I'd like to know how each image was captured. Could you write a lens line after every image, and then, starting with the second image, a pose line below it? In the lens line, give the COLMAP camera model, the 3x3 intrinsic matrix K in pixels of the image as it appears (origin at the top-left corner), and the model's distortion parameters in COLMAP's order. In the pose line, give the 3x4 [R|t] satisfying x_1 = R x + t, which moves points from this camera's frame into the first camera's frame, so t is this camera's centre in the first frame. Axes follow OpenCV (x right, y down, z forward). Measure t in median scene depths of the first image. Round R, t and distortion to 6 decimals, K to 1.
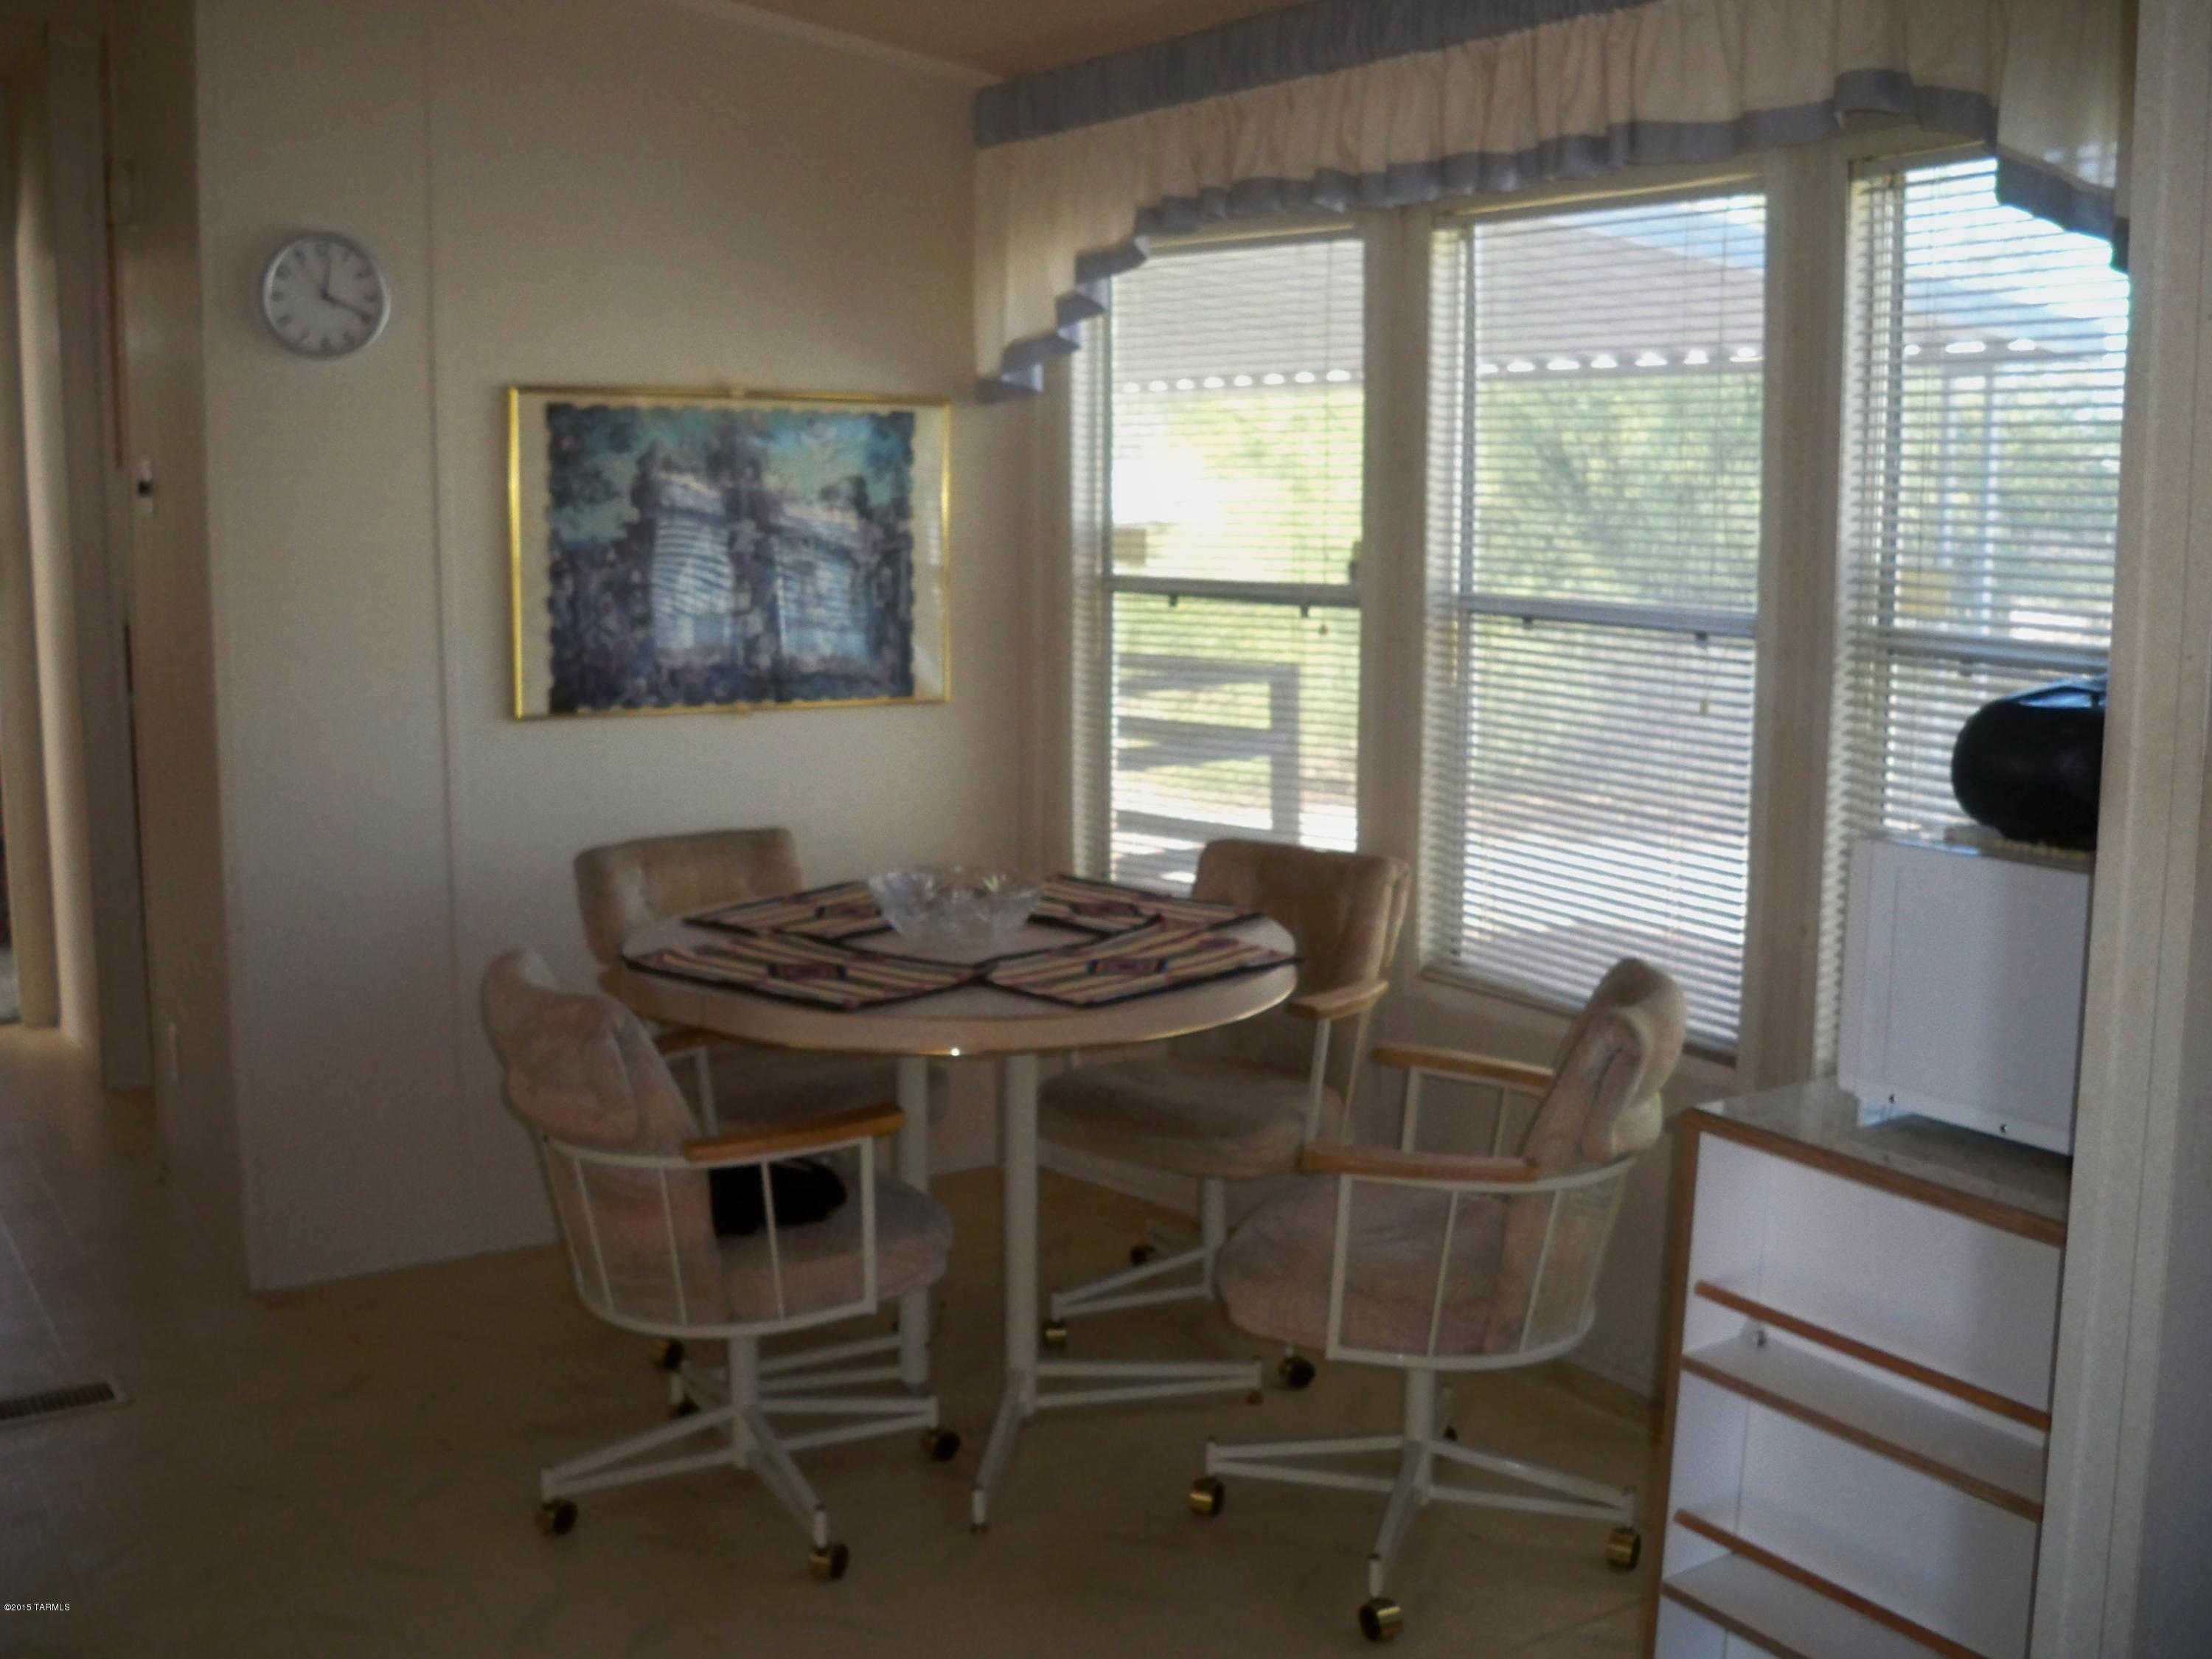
lens RADIAL K [[2279.4, 0, 1106.0], [0, 2279.4, 829.5], [0, 0, 1]] dist [-0.125814, 0.011980]
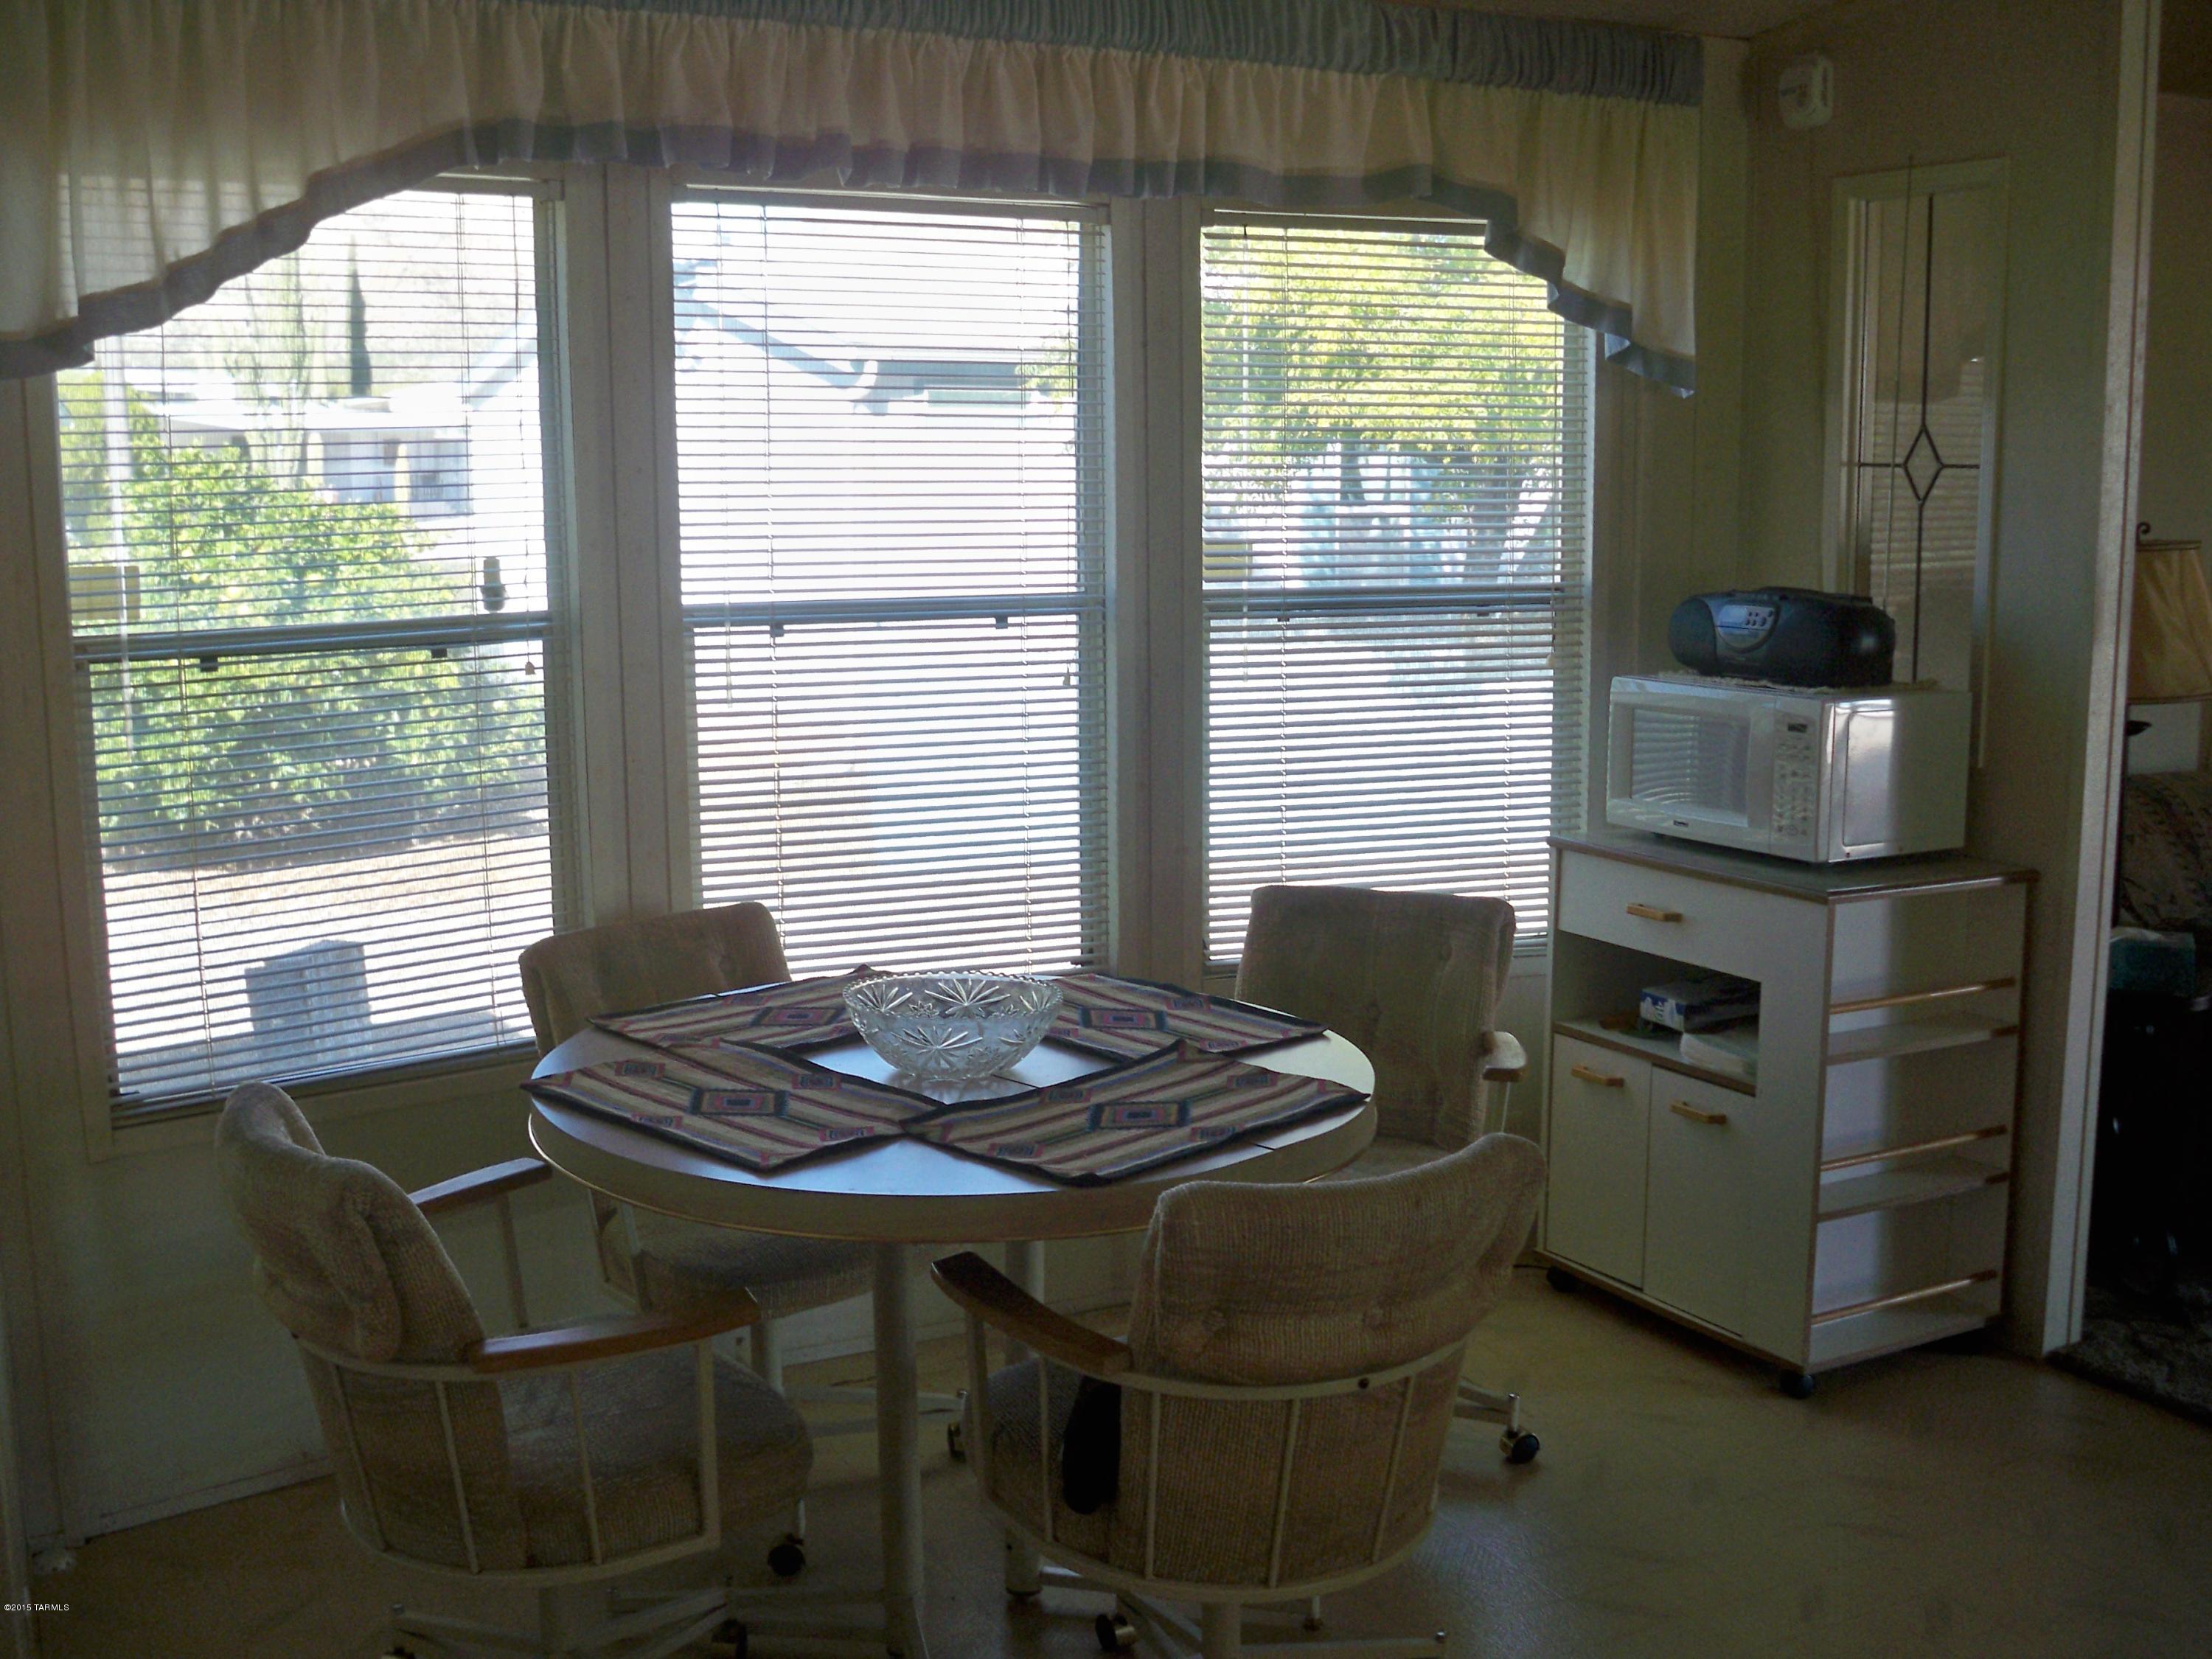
lens RADIAL K [[2279.4, 0, 1106.0], [0, 2279.4, 829.5], [0, 0, 1]] dist [-0.125814, 0.011980]
pose [[0.131516, -0.164755, 0.977527, -0.797684], [0.151783, 0.977812, 0.144382, -0.139401], [-0.979625, 0.129384, 0.153605, 0.828670]]
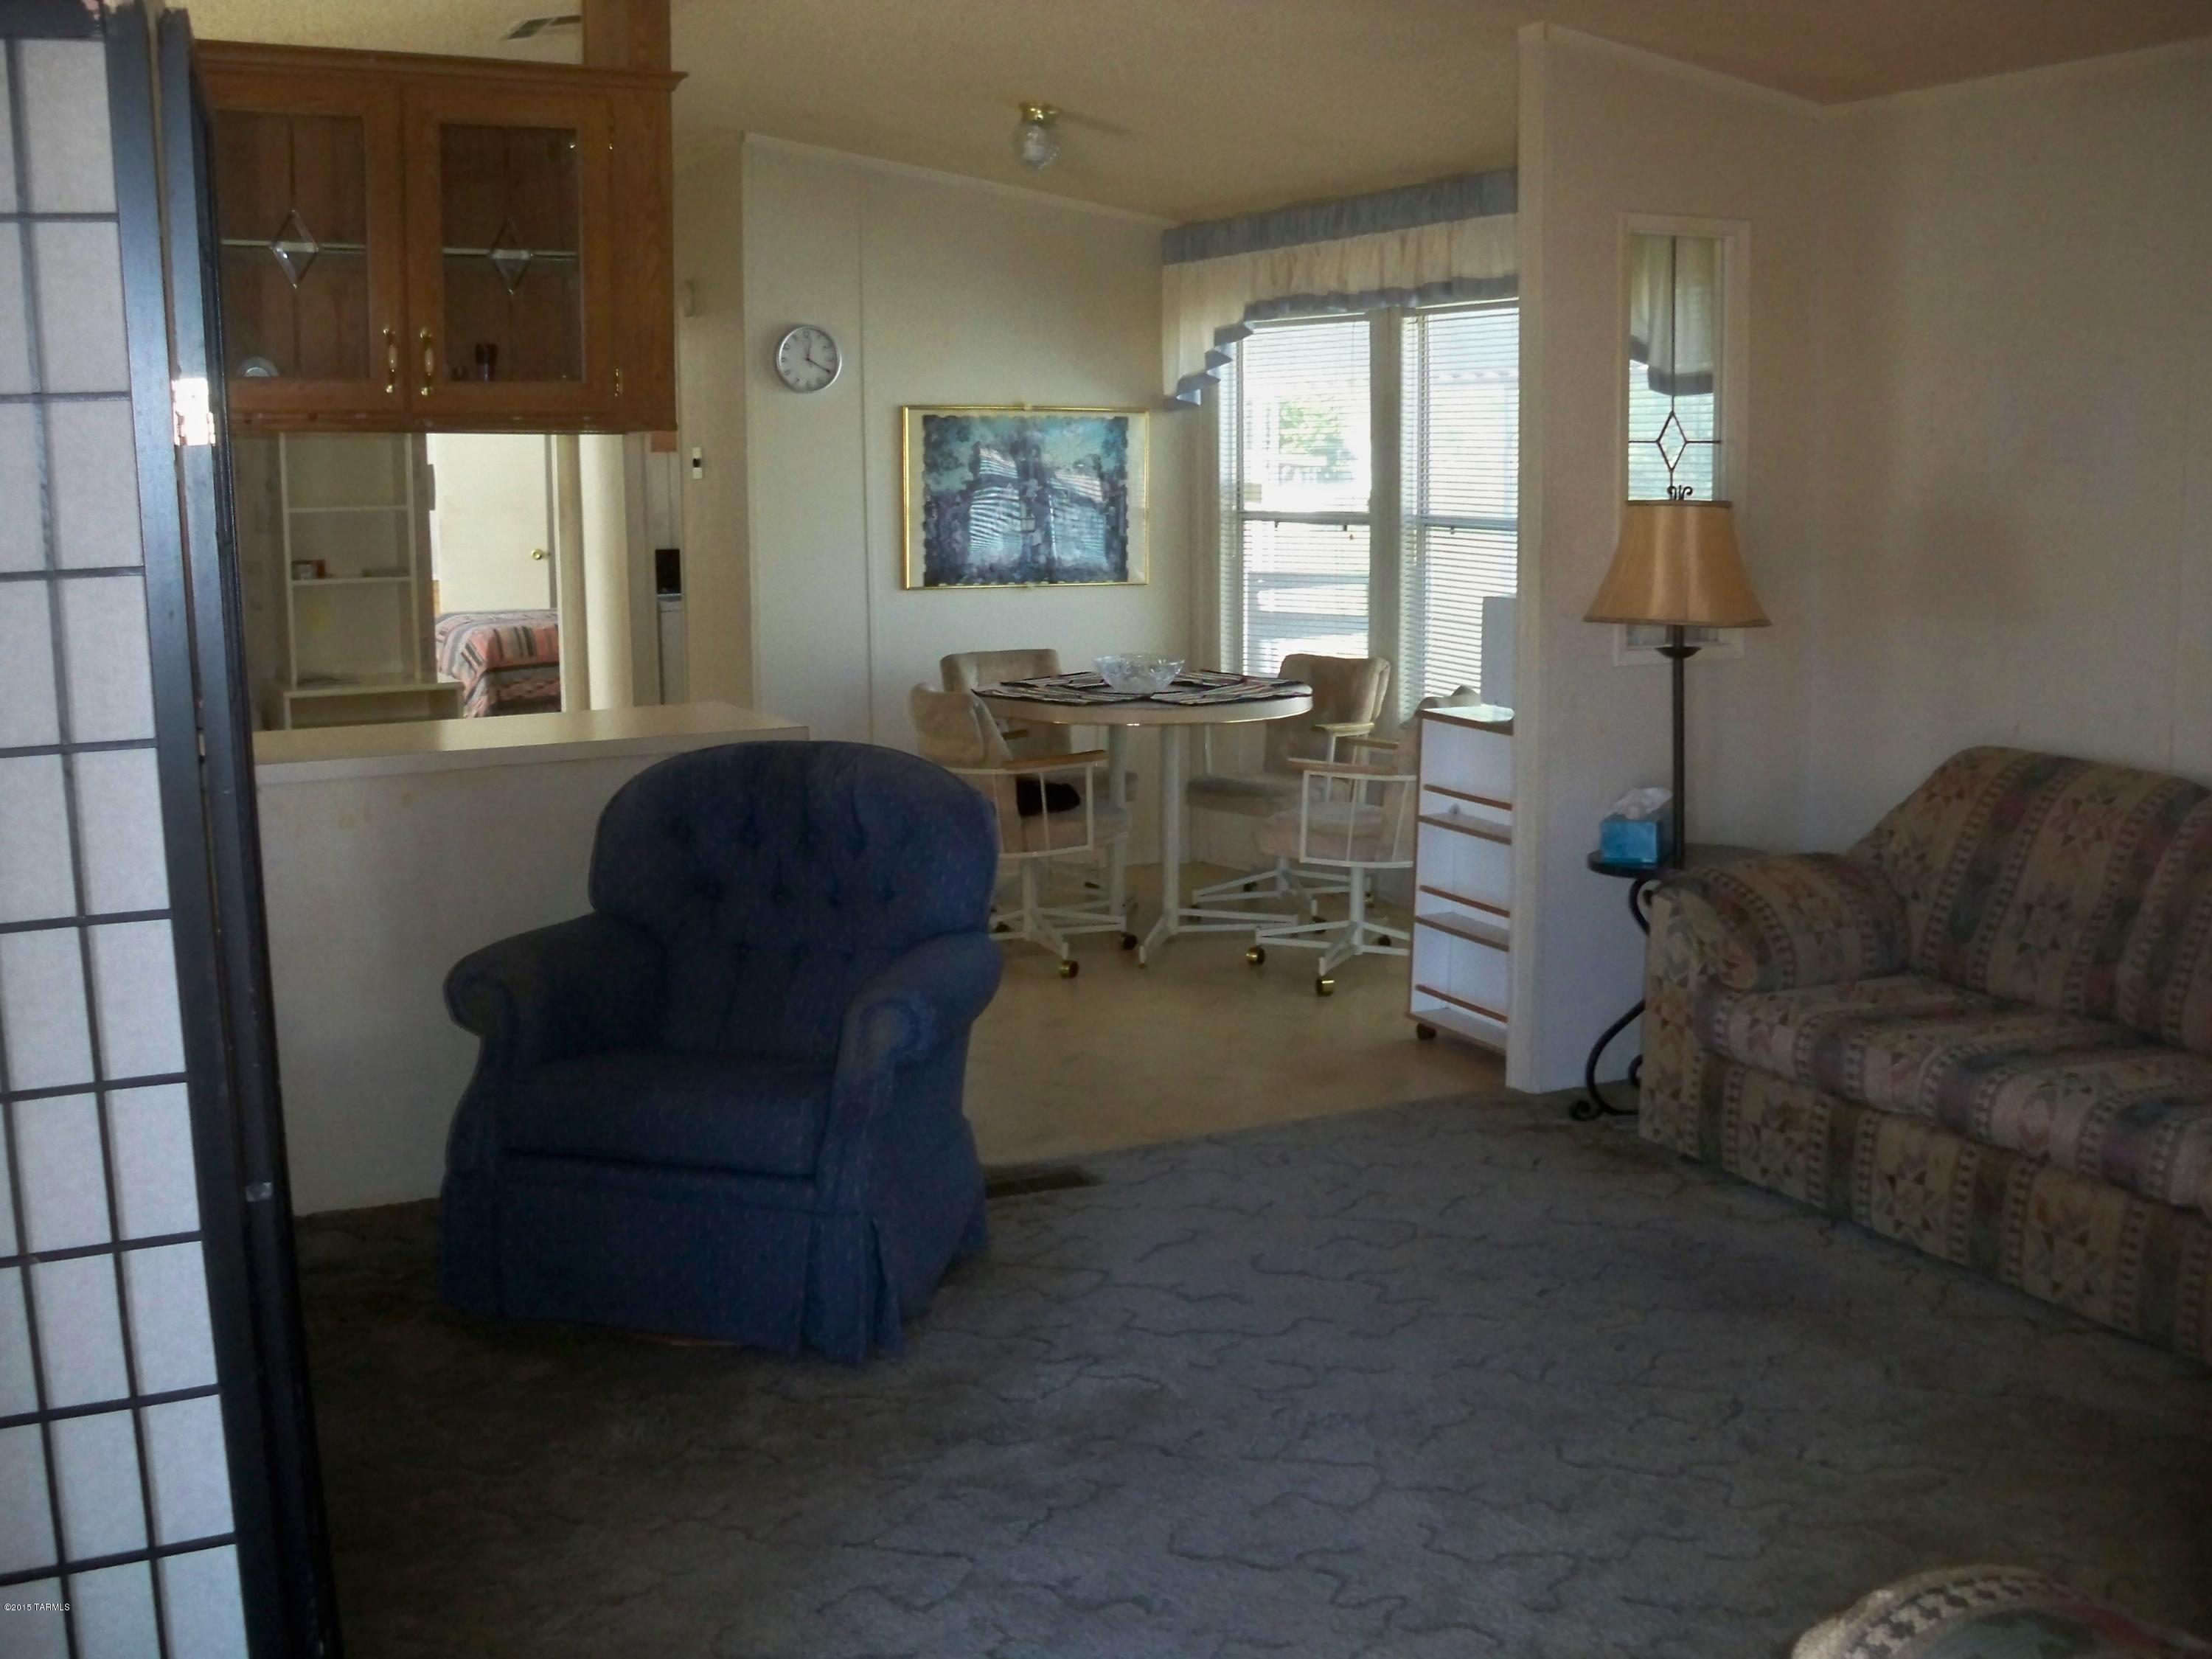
lens RADIAL K [[2279.4, 0, 1106.0], [0, 2279.4, 829.5], [0, 0, 1]] dist [-0.125814, 0.011980]
pose [[0.992786, 0.007277, -0.119678, 0.118400], [-0.006126, 0.999931, 0.009984, 0.124910], [0.119743, -0.009179, 0.992763, -0.795716]]
